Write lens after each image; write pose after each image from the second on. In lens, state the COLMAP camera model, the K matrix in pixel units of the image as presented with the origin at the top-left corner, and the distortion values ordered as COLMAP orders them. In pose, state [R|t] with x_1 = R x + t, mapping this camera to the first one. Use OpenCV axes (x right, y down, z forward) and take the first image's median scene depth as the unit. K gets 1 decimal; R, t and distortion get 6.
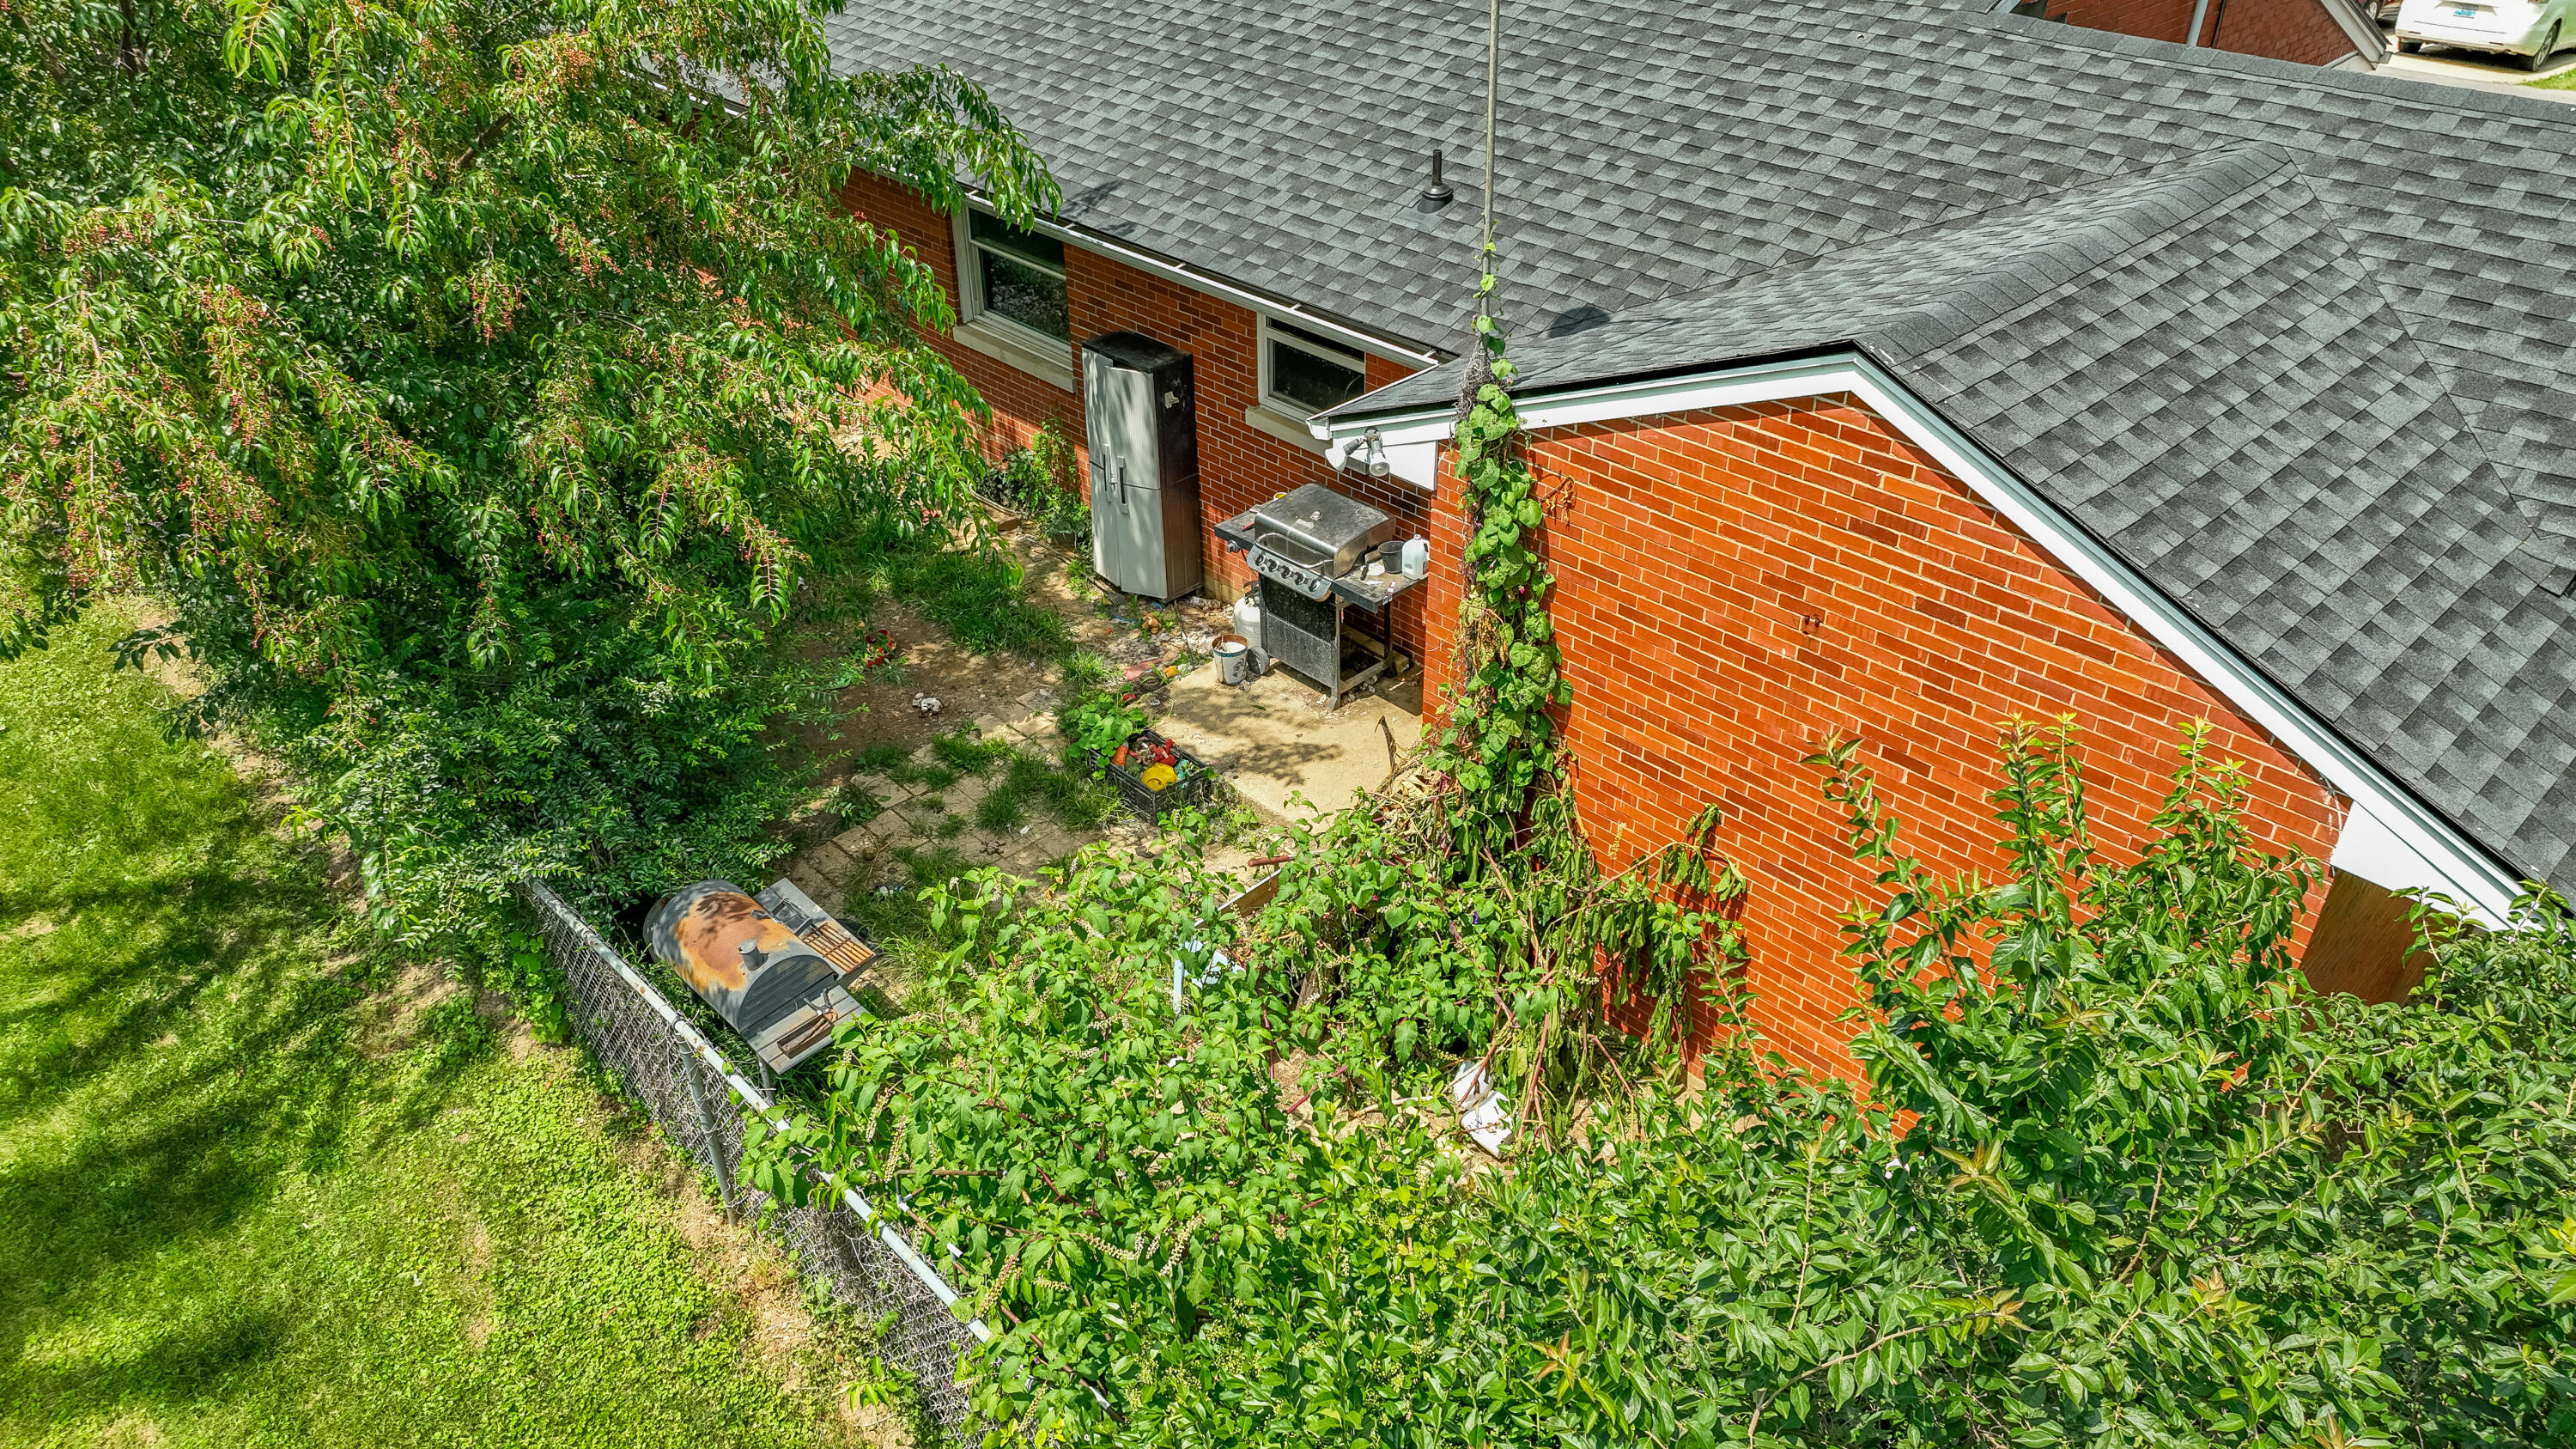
lens RADIAL K [[1818.6, 0, 1290.0], [0, 1818.6, 714.9], [0, 0, 1]] dist [0.005665, 0.009204]
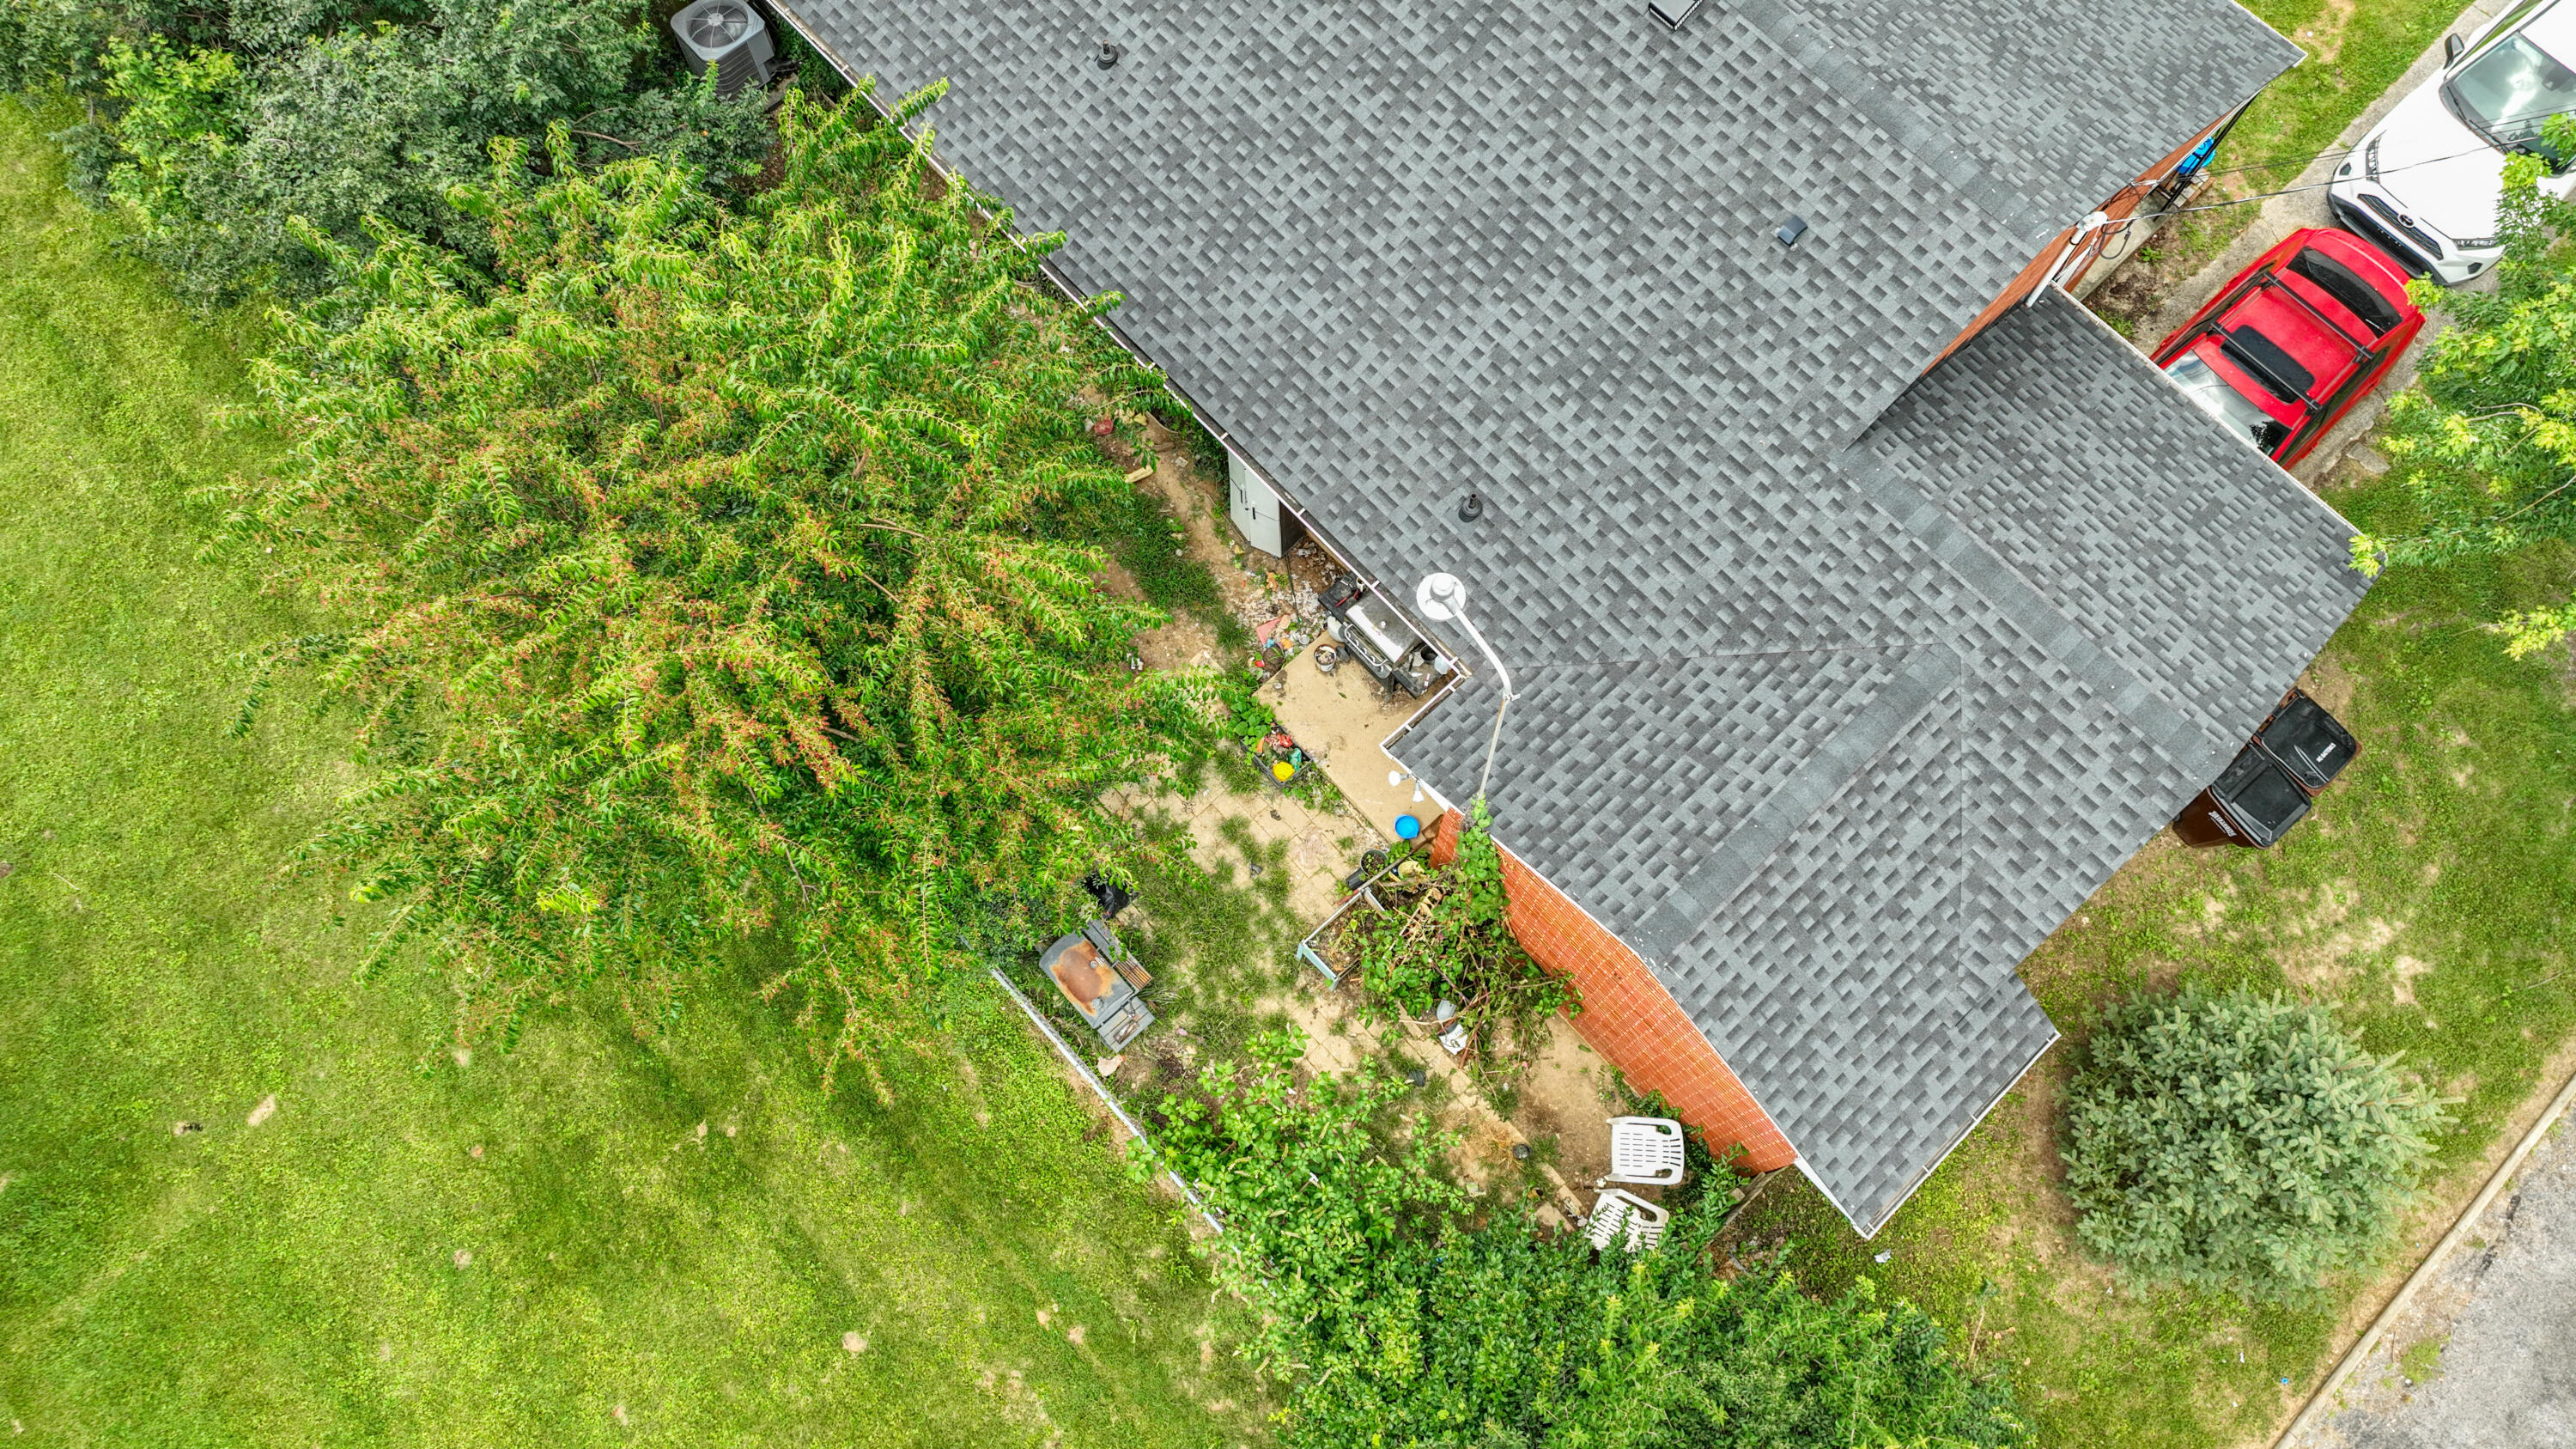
lens RADIAL K [[1799.2, 0, 1293.7], [0, 1799.2, 722.3], [0, 0, 1]] dist [0.011898, 0.009201]
pose [[0.999595, 0.027964, -0.005201, -0.057672], [-0.018689, 0.783551, 0.621046, -1.101973], [0.021442, -0.620697, 0.783757, -0.313191]]
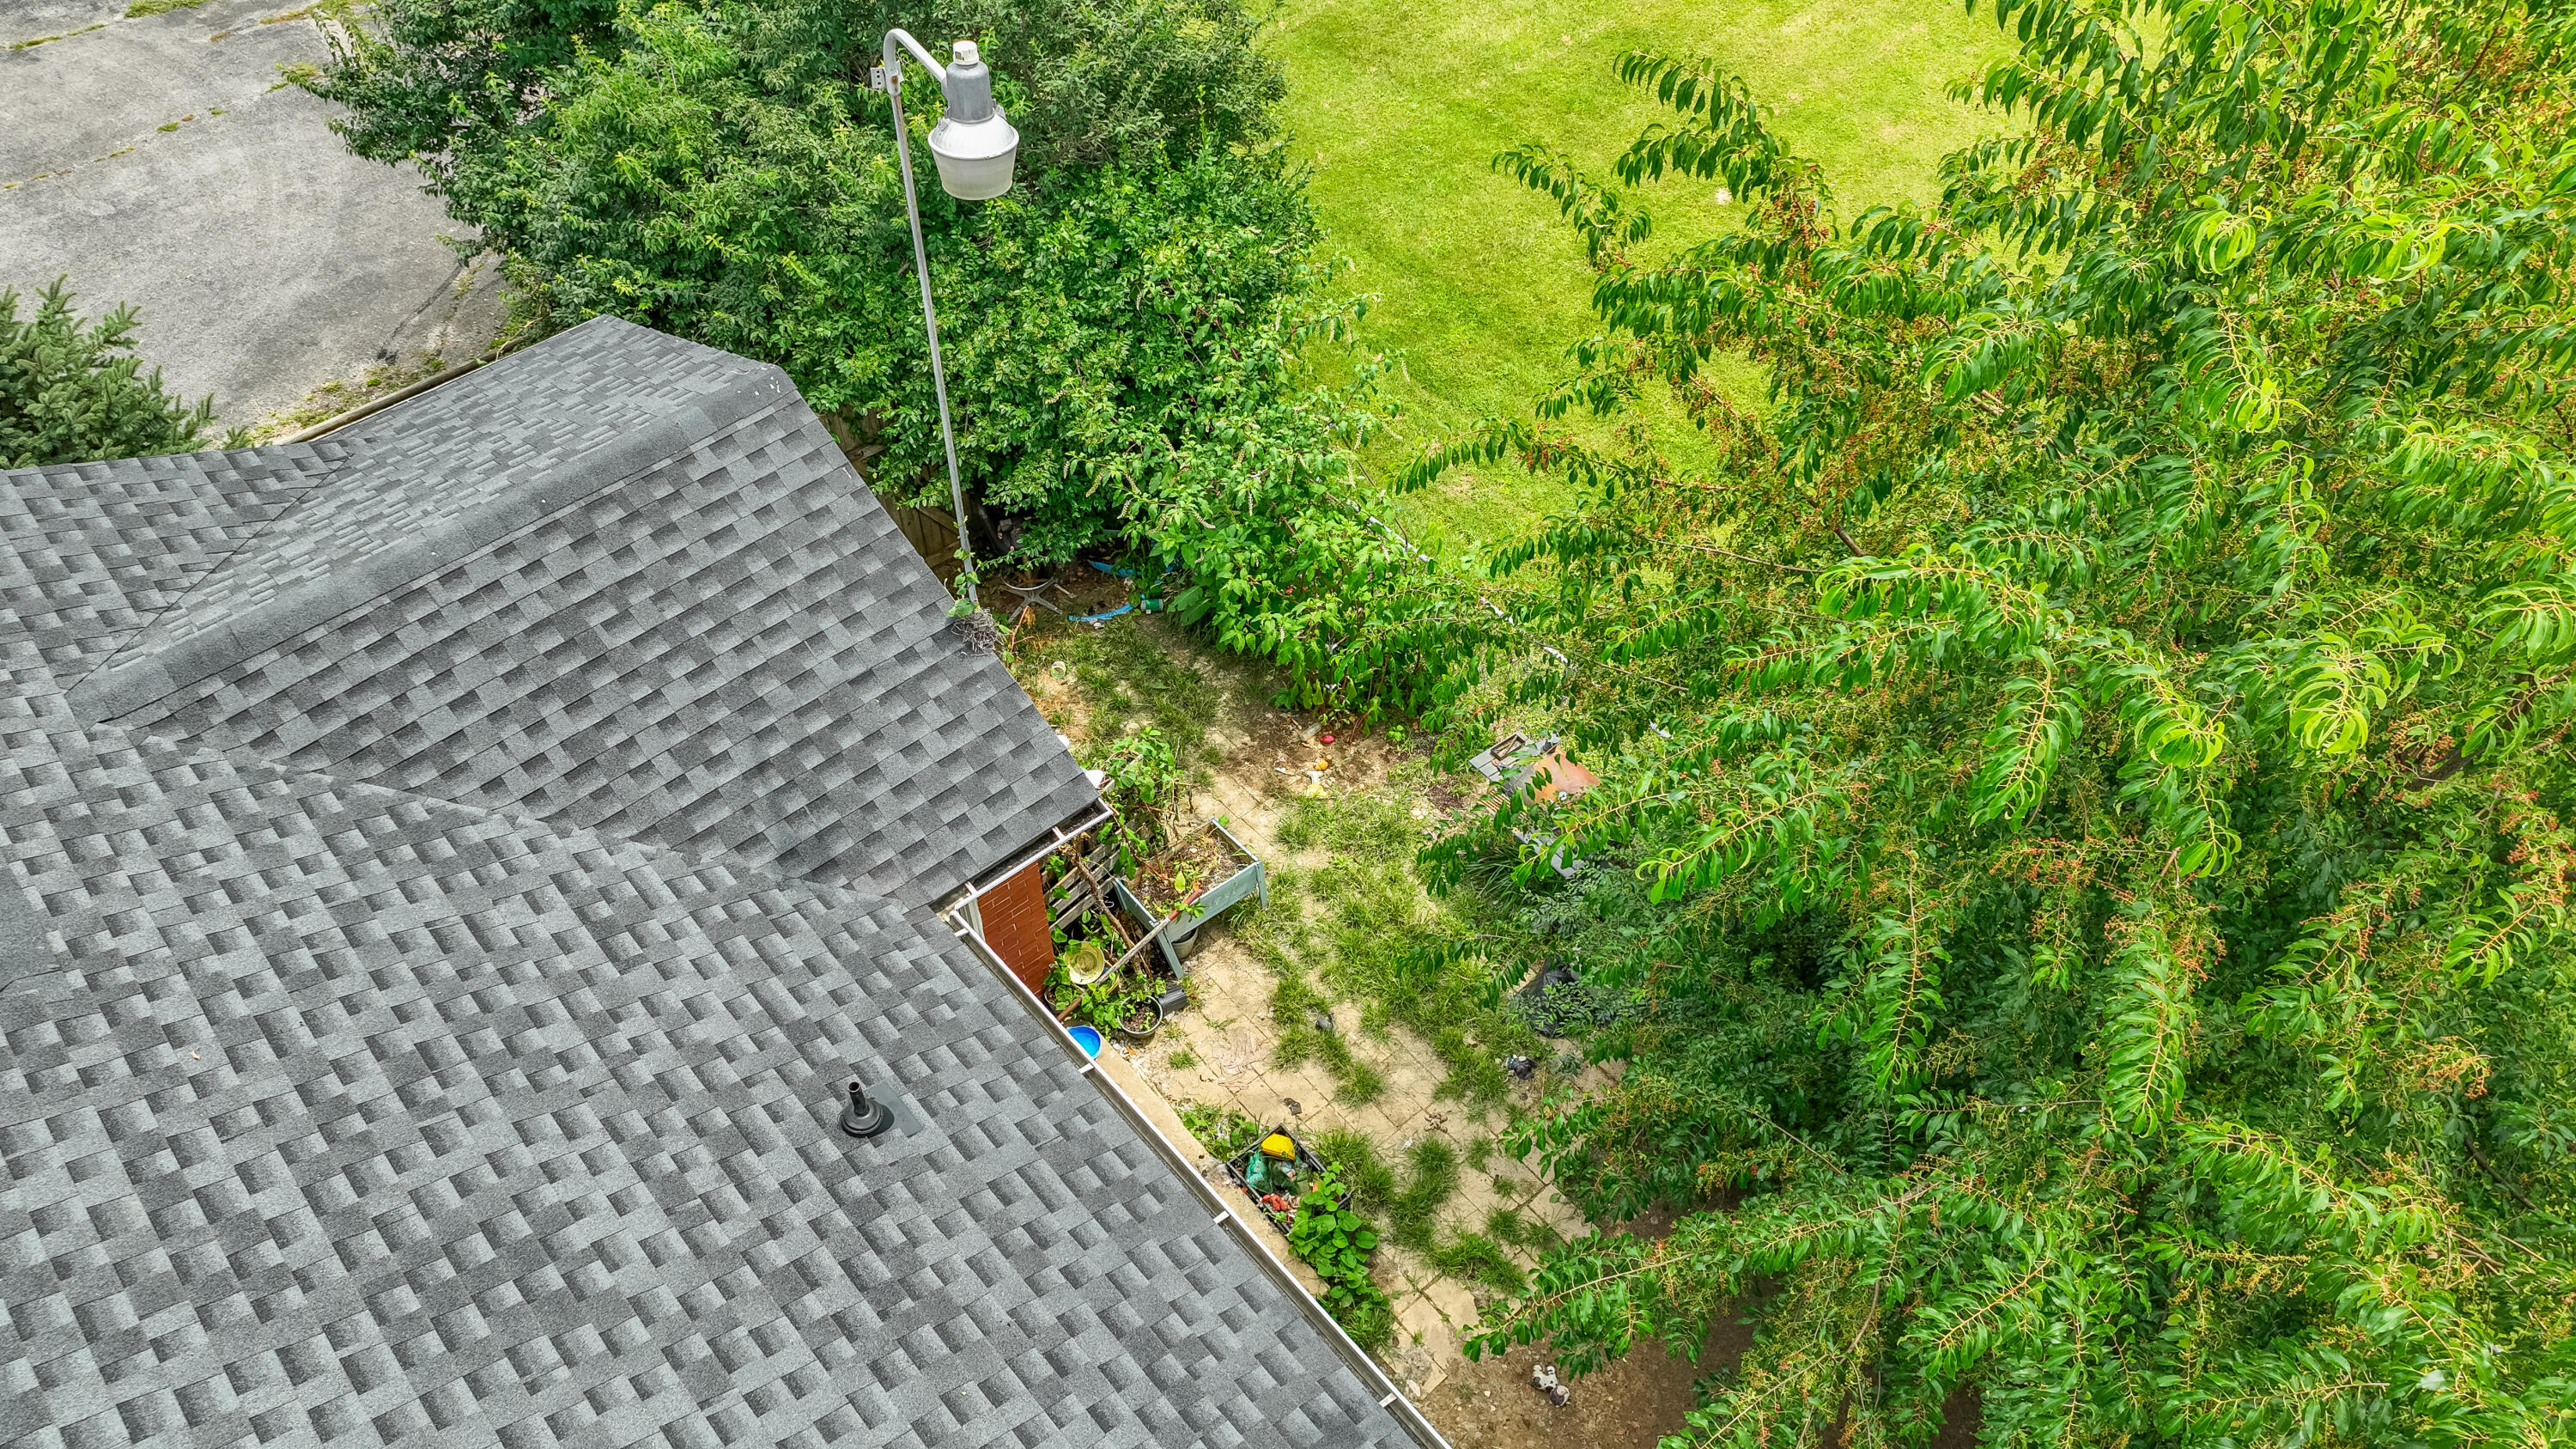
lens RADIAL K [[1810.4, 0, 1287.8], [0, 1810.4, 703.5], [0, 0, 1]] dist [0.003578, 0.006039]
pose [[-0.998390, -0.036603, 0.043333, -0.118102], [0.037208, 0.154009, 0.987369, -1.043012], [-0.042814, 0.987391, -0.152399, 0.952352]]
